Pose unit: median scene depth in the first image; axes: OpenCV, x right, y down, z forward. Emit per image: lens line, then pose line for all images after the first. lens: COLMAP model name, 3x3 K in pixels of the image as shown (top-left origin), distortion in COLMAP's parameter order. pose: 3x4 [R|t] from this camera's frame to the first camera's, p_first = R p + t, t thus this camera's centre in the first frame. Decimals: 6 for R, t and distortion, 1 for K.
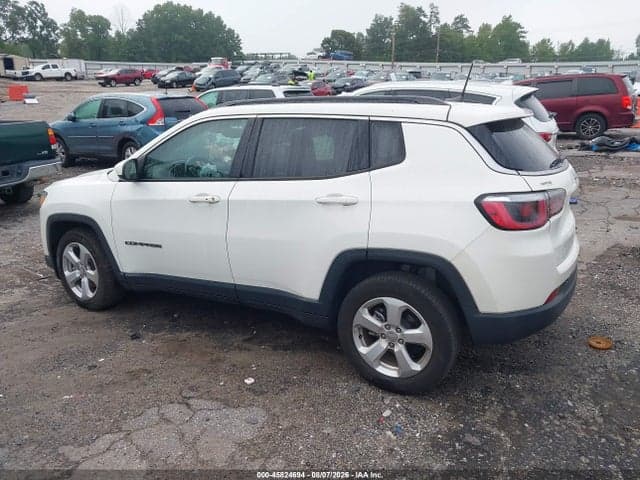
lens RADIAL K [[502.7, 0, 320.0], [0, 502.7, 240.0], [0, 0, 1]] dist [0.028610, -0.007988]
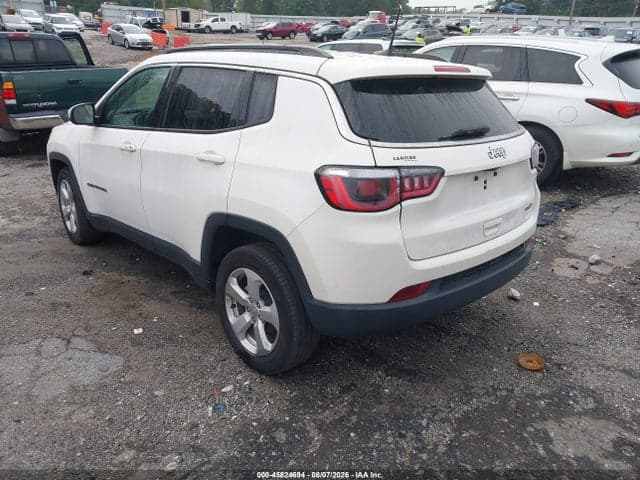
lens RADIAL K [[501.8, 0, 320.0], [0, 501.8, 240.0], [0, 0, 1]] dist [0.025284, -0.021747]
pose [[0.953324, 0.128938, -0.273036, 0.195252], [-0.107010, 0.989824, 0.093800, -0.015000], [0.282352, -0.060204, 0.957420, 0.061471]]
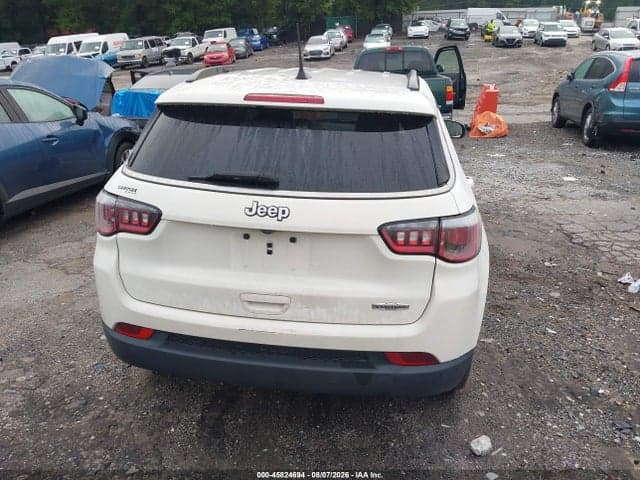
lens RADIAL K [[501.8, 0, 320.0], [0, 501.8, 240.0], [0, 0, 1]] dist [0.025284, -0.021747]
pose [[0.367389, 0.336669, -0.866994, 0.438124], [-0.263630, 0.931648, 0.250062, -0.108340], [0.891922, 0.136696, 0.431033, 0.328935]]
